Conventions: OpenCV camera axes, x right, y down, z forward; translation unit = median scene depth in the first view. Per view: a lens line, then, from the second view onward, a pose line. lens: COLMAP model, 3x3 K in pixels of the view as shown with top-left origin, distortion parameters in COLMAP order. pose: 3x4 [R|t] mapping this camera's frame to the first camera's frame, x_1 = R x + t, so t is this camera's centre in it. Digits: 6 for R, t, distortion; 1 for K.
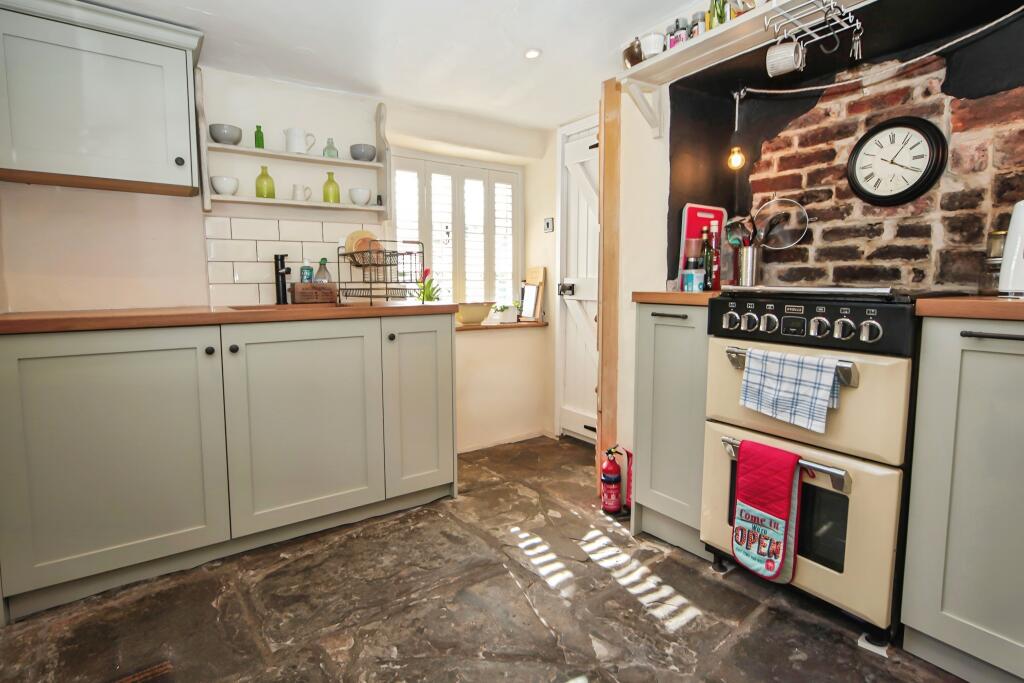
lens RADIAL K [[496.9, 0, 509.1], [0, 496.9, 324.3], [0, 0, 1]] dist [0.002429, 0.001147]
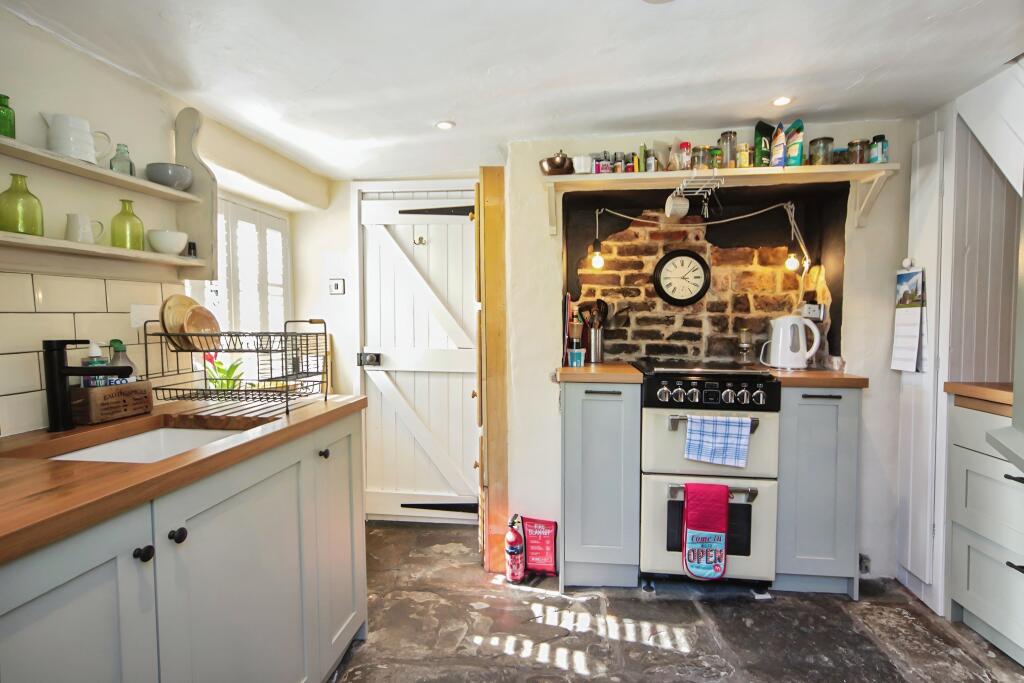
lens RADIAL K [[502.2, 0, 512.0], [0, 502.2, 341.5], [0, 0, 1]] dist [-0.002247, 0.000141]
pose [[0.673700, -0.028339, 0.738461, -0.675778], [0.060411, 0.998032, -0.016813, -0.126185], [-0.736531, 0.055938, 0.674086, 0.330216]]
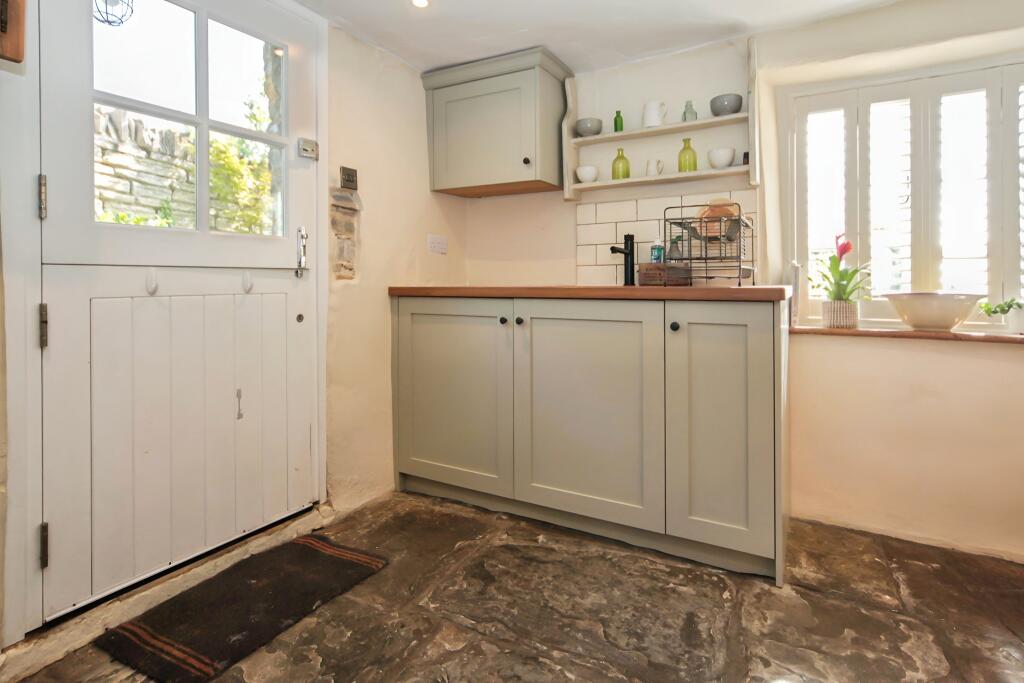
lens RADIAL K [[511.3, 0, 525.6], [0, 511.3, 279.5], [0, 0, 1]] dist [-0.000250, 0.000583]
pose [[0.458427, 0.000961, -0.888731, 0.424897], [-0.075553, 0.996422, -0.037894, 0.000542], [0.885515, 0.084518, 0.456859, 0.472564]]
